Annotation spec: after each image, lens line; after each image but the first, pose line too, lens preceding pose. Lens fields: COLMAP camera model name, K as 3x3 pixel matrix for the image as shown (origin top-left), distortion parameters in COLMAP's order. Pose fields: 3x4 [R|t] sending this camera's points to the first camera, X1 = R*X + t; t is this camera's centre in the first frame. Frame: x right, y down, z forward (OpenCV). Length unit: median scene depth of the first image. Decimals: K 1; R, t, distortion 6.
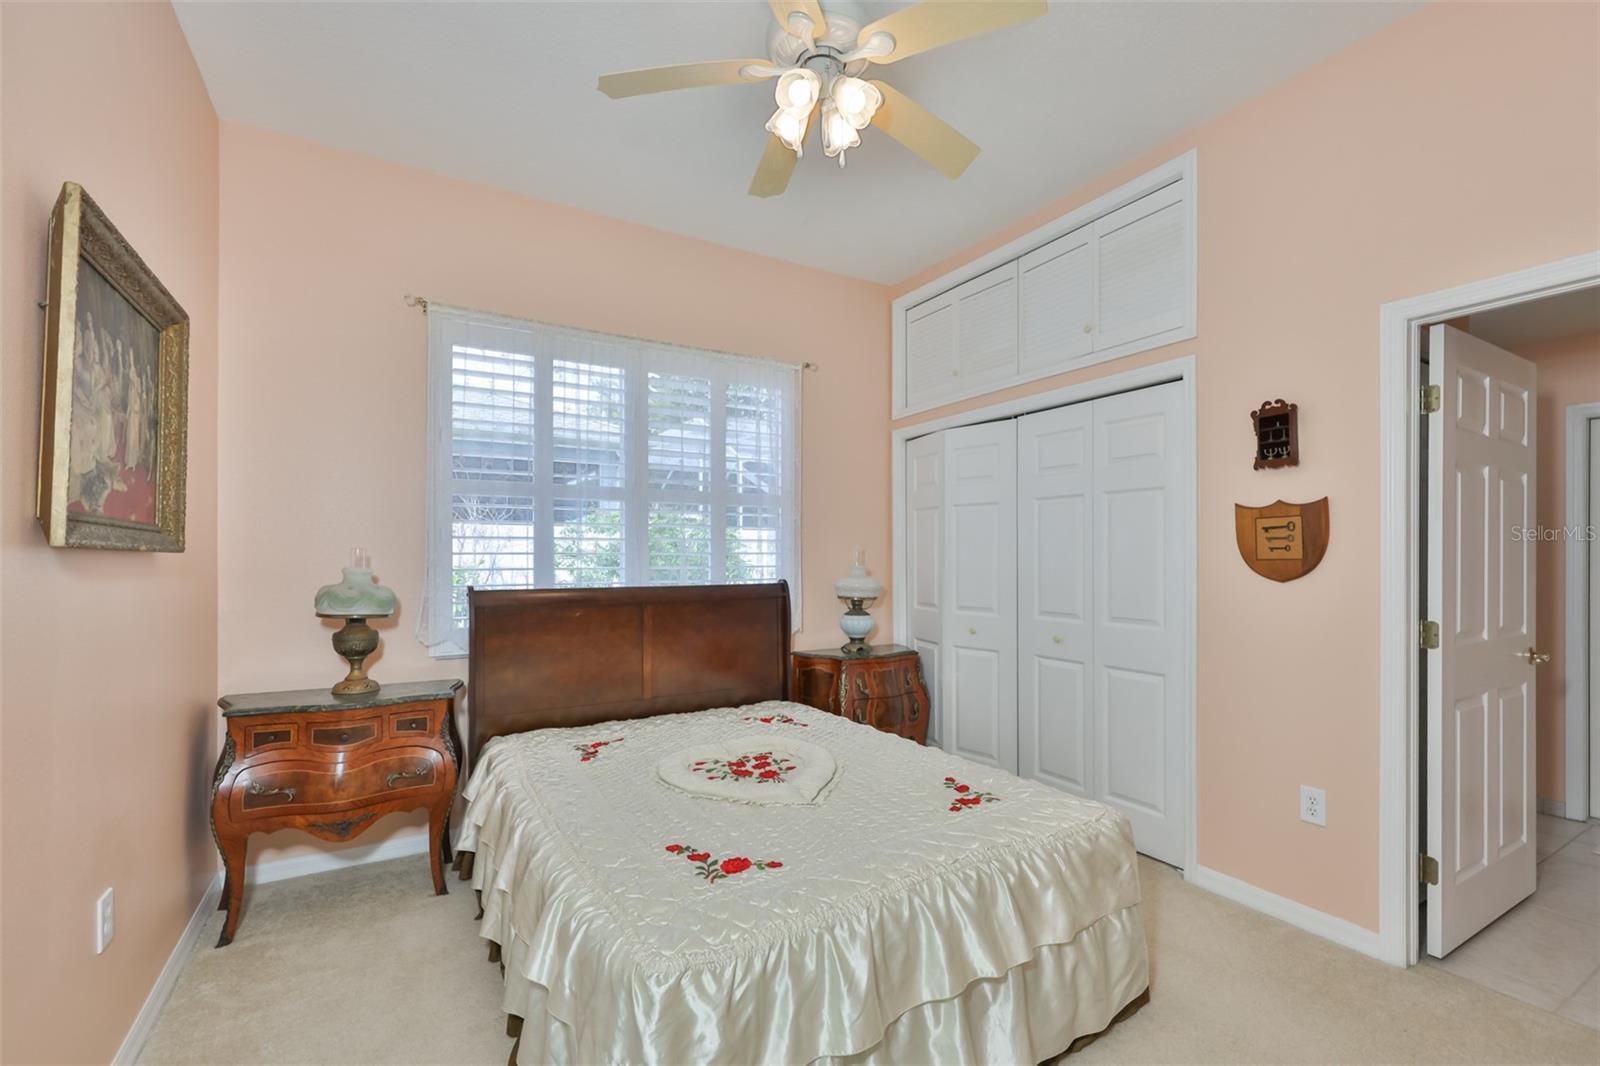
lens RADIAL K [[693.8, 0, 793.0], [0, 693.8, 543.8], [0, 0, 1]] dist [-0.006781, 0.000386]
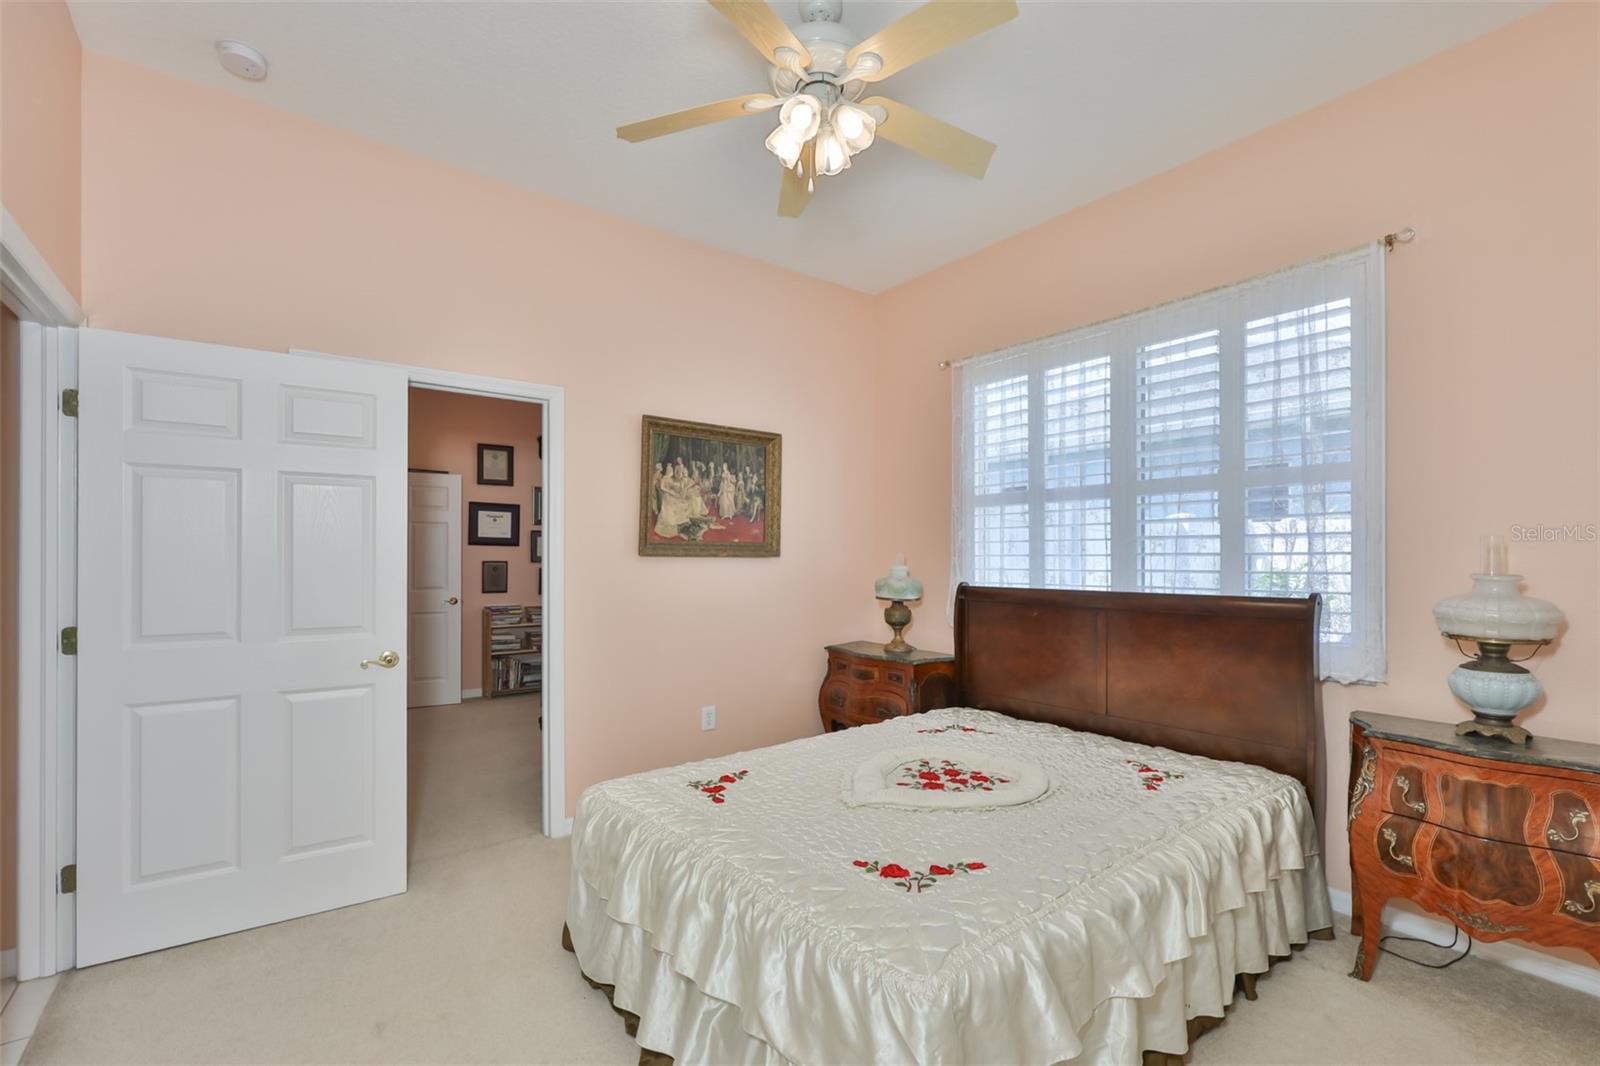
lens RADIAL K [[693.8, 0, 808.8], [0, 693.8, 539.4], [0, 0, 1]] dist [-0.006781, 0.000386]
pose [[0.128757, -0.021392, -0.991445, 0.665153], [0.024698, 0.999526, -0.018358, 0.000440], [0.991369, -0.022123, 0.129224, 0.517793]]
